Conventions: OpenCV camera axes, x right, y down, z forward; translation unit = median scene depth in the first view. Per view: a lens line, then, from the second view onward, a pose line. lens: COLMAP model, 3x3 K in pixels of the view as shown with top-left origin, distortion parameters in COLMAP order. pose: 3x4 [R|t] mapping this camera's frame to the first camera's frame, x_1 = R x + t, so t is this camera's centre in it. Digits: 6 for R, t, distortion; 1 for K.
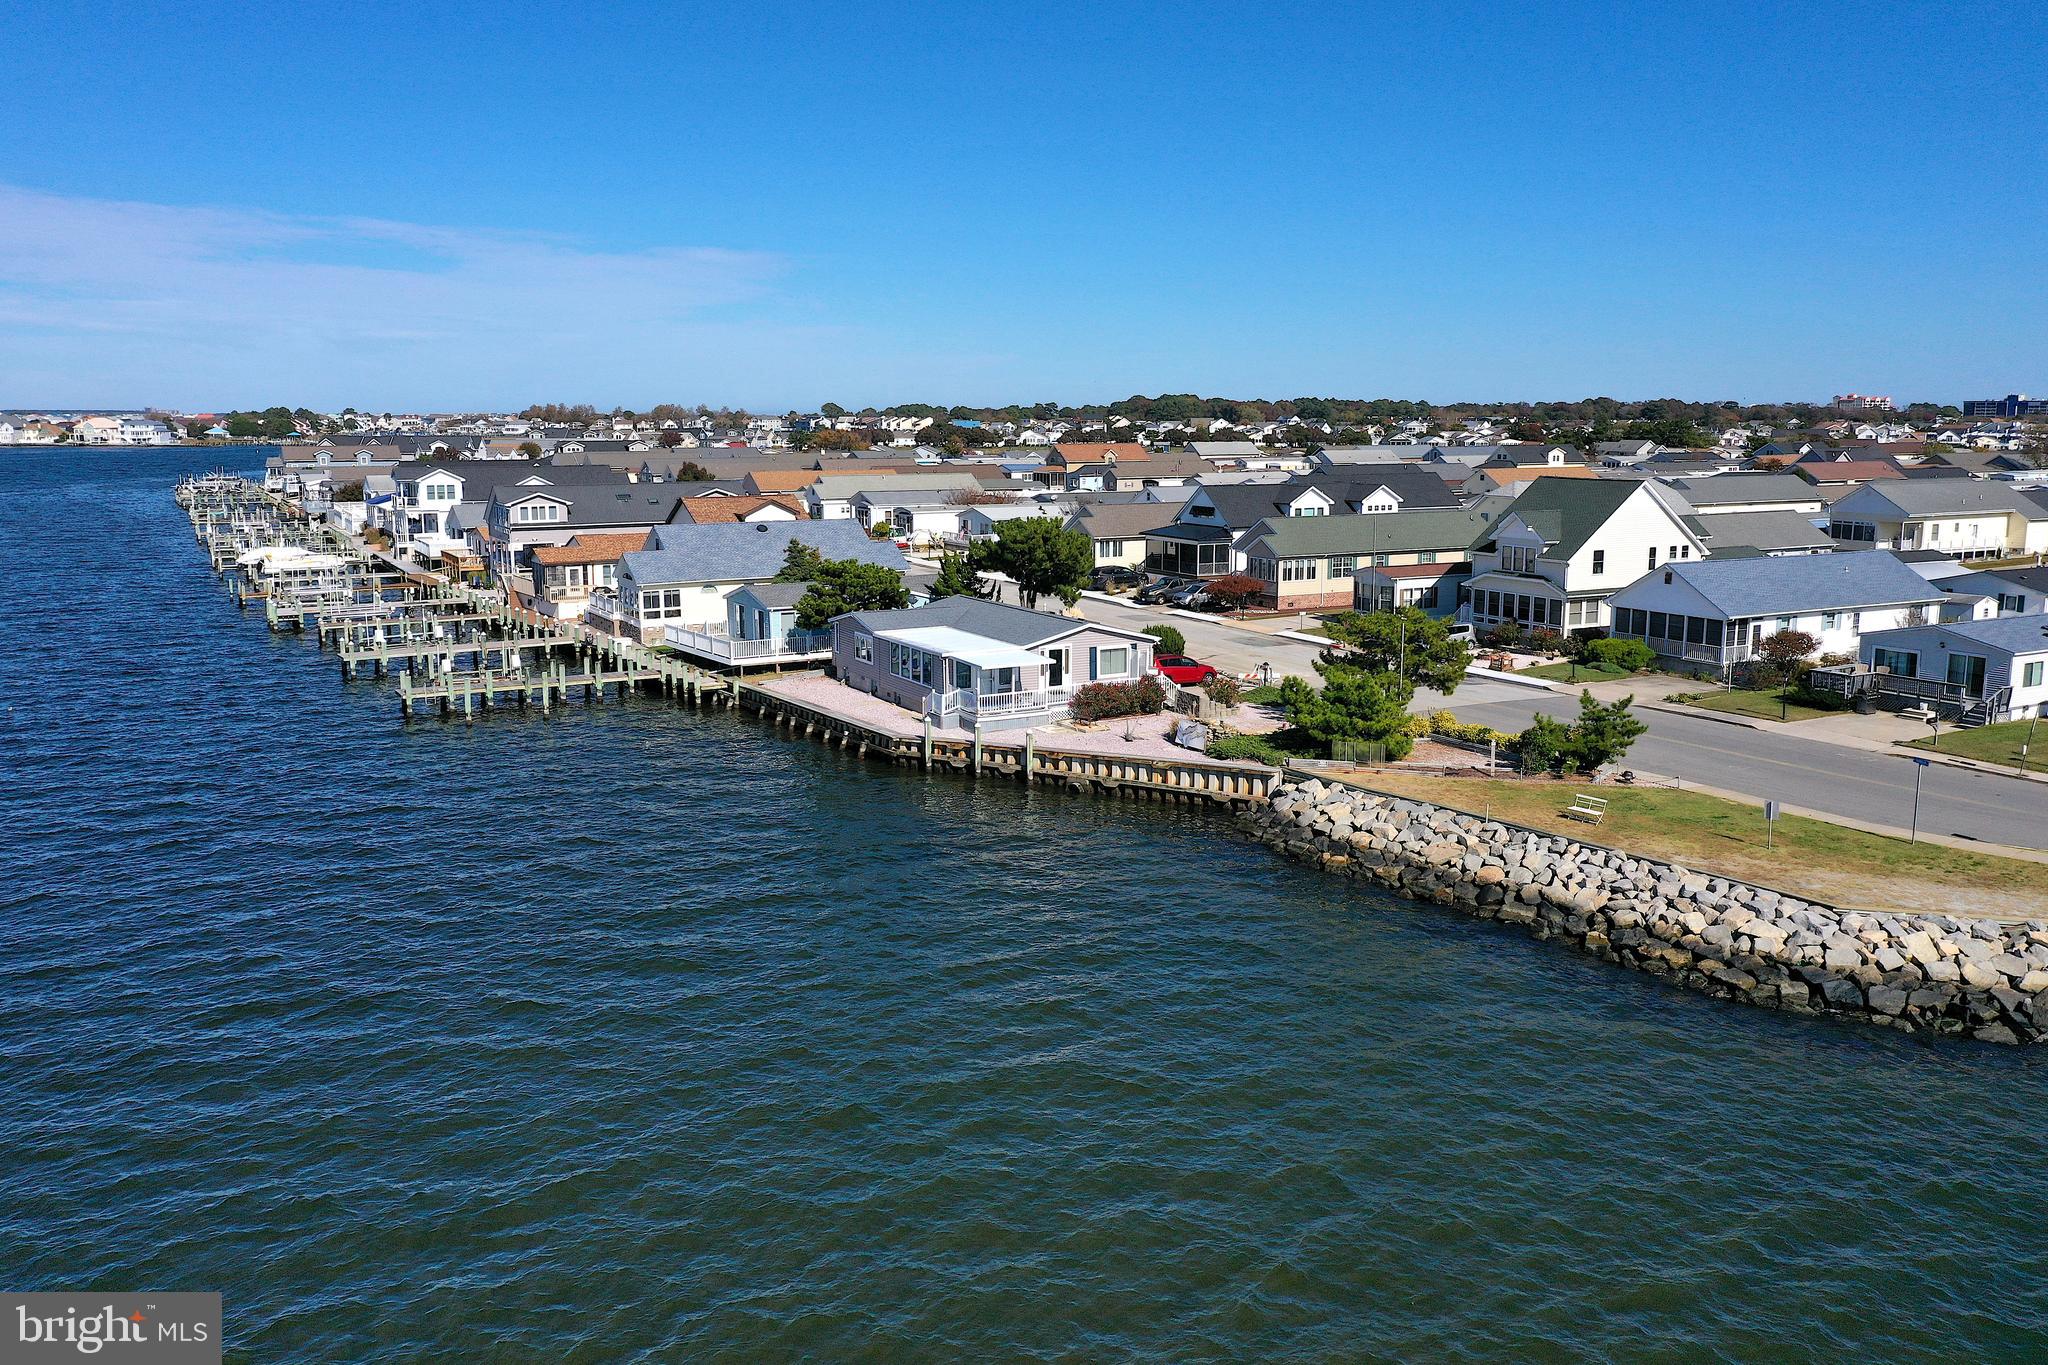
lens RADIAL K [[1665.9, 0, 991.1], [0, 1665.9, 683.0], [0, 0, 1]] dist [0.001648, 0.000534]
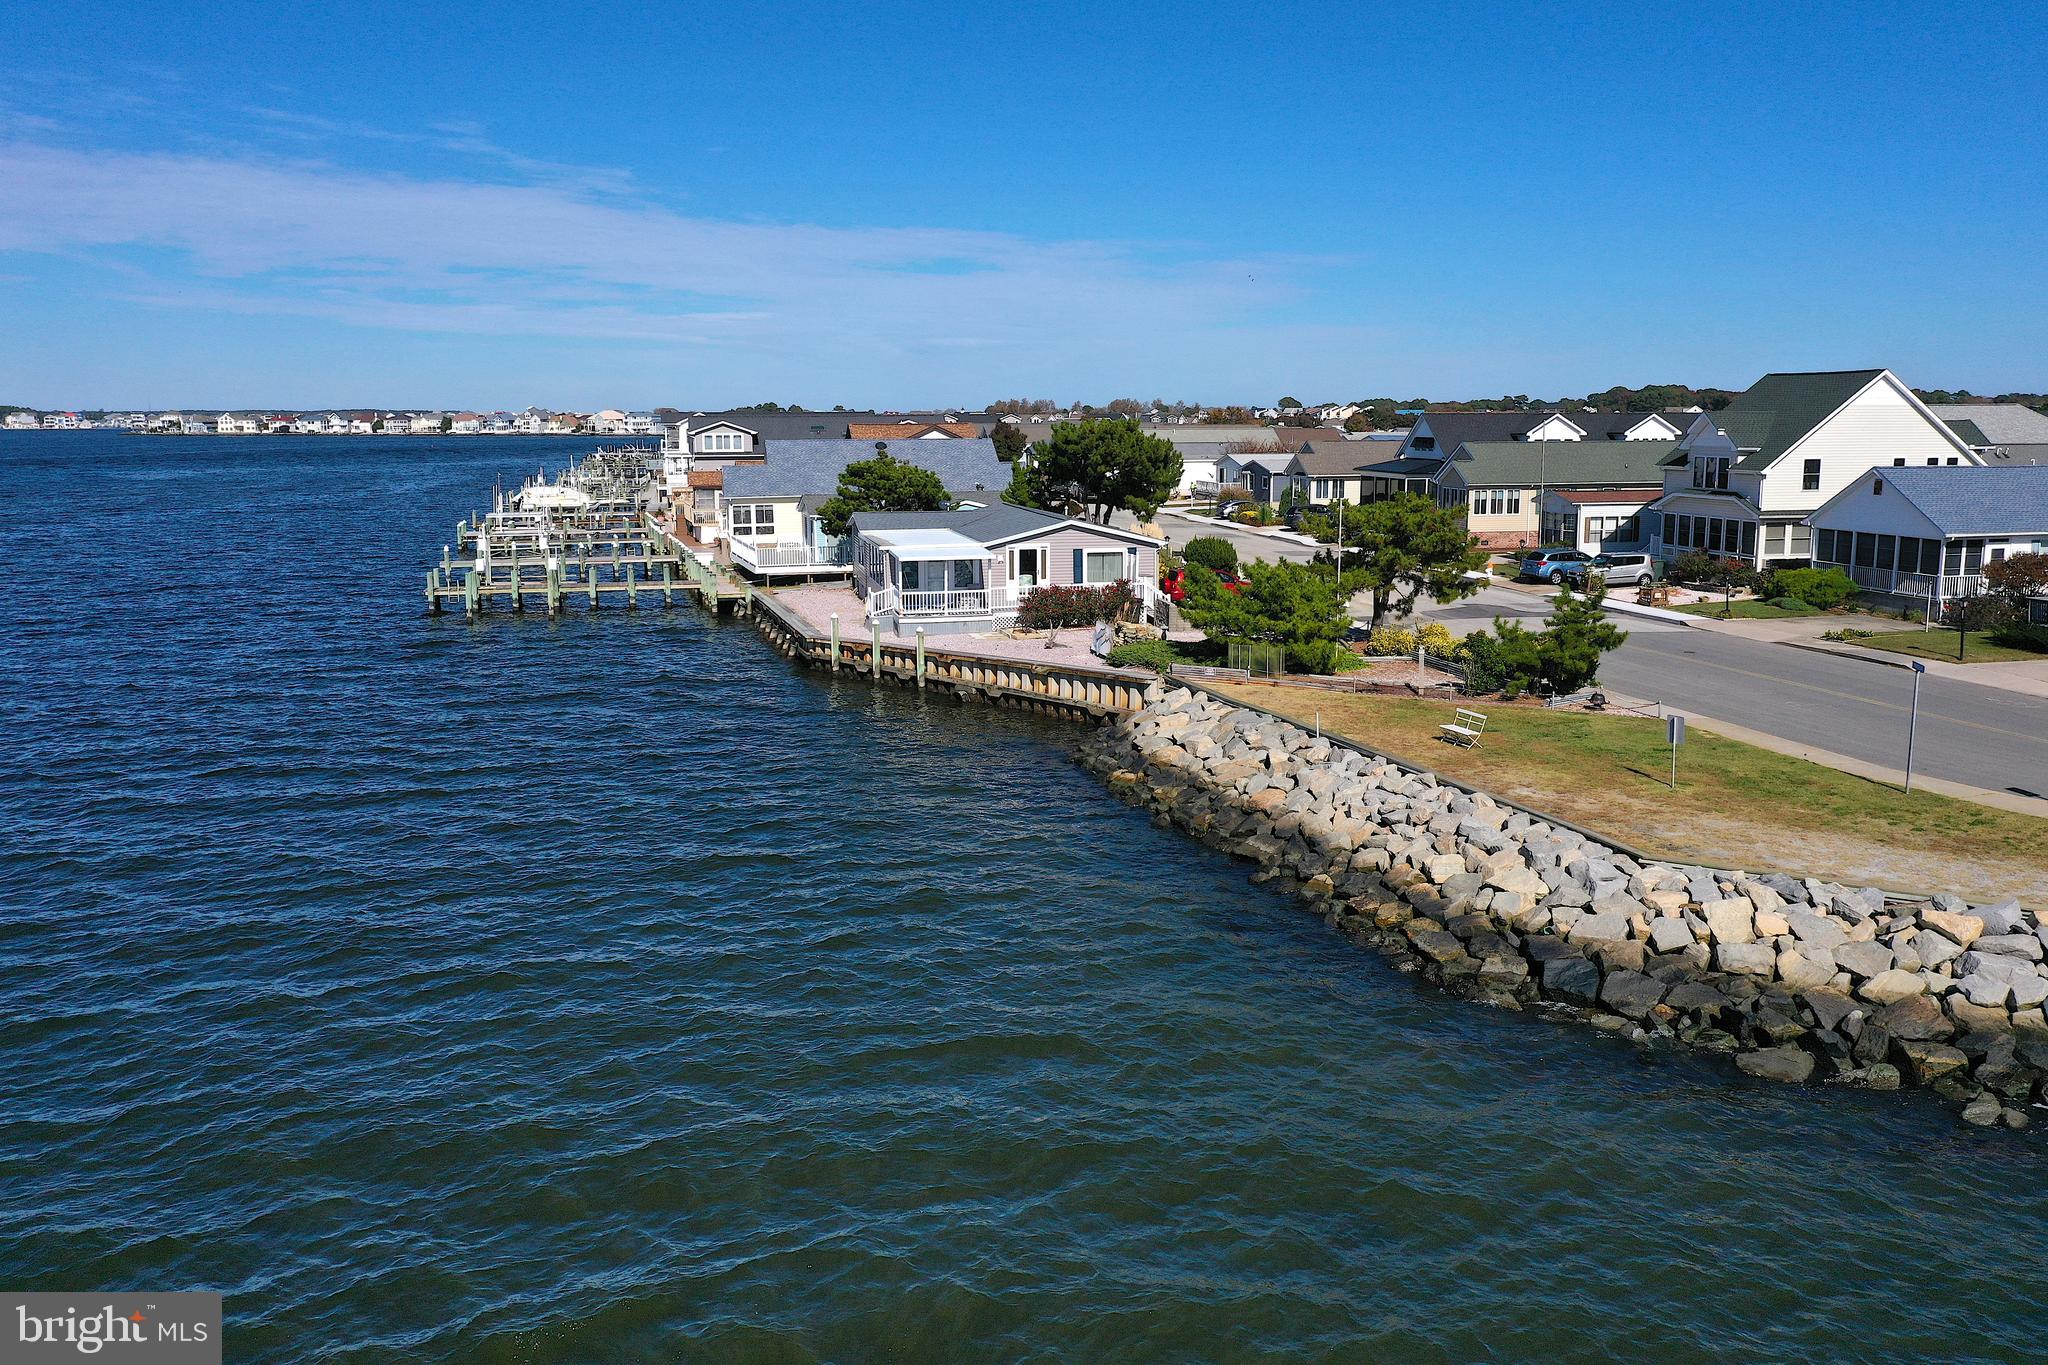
lens RADIAL K [[1637.1, 0, 1024.0], [0, 1637.1, 682.5], [0, 0, 1]] dist [0.001145, 0.001364]
pose [[0.956904, 0.042897, -0.287220, 0.234181], [-0.044404, 0.999013, 0.001270, 0.039289], [0.286991, 0.011538, 0.957864, 0.162039]]
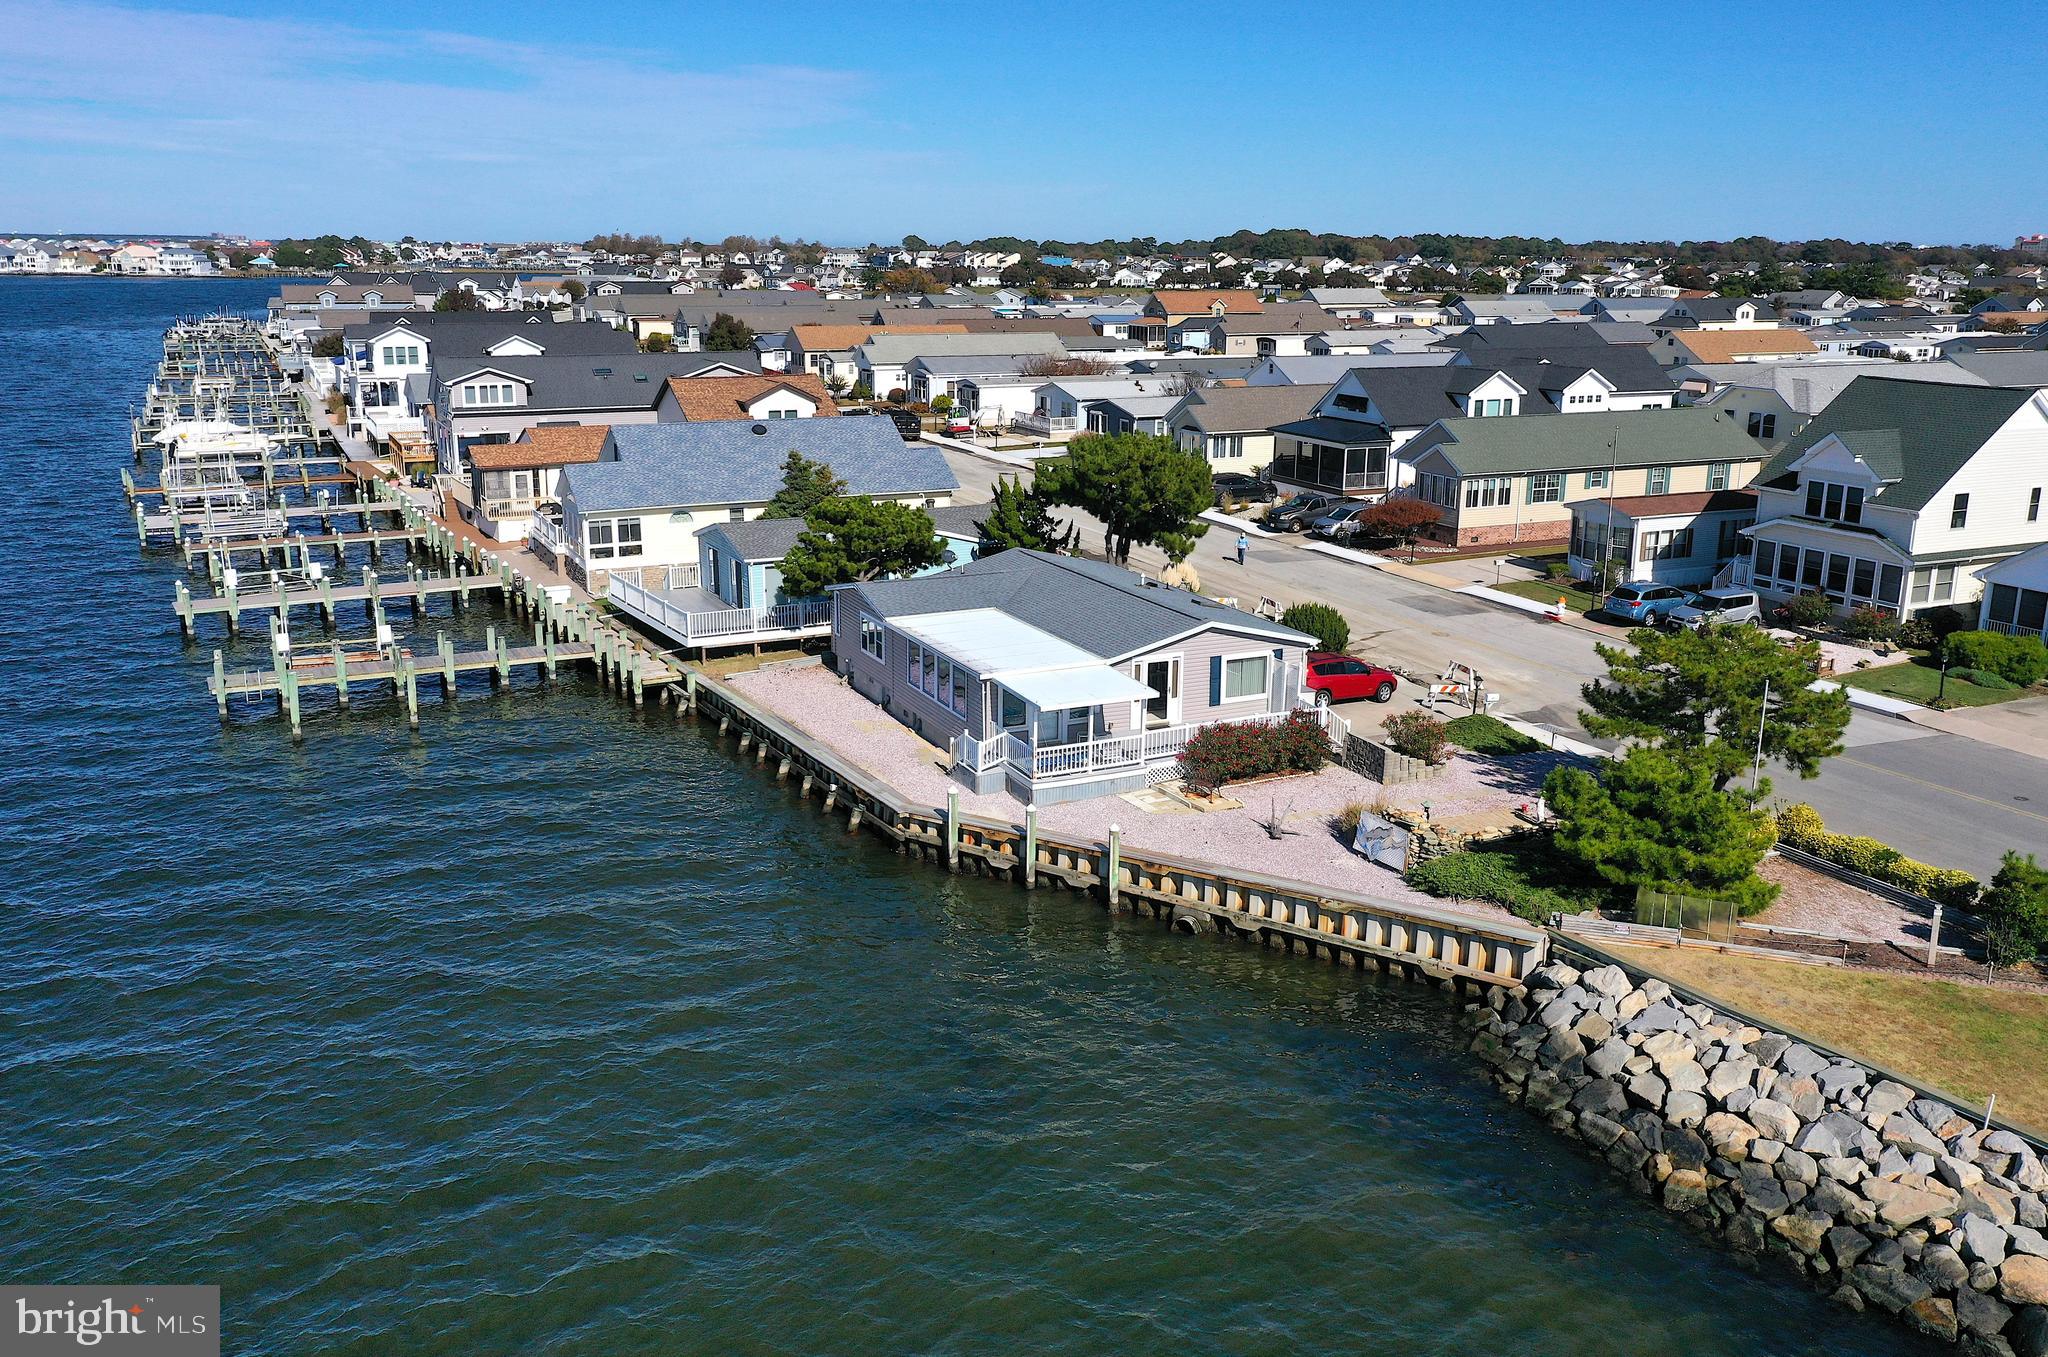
lens RADIAL K [[1665.9, 0, 991.1], [0, 1665.9, 679.0], [0, 0, 1]] dist [0.001648, 0.000534]
pose [[0.998441, 0.022420, -0.051120, 0.005831], [-0.017455, 0.995269, 0.095580, -0.061944], [0.053021, -0.094539, 0.994108, 0.293580]]
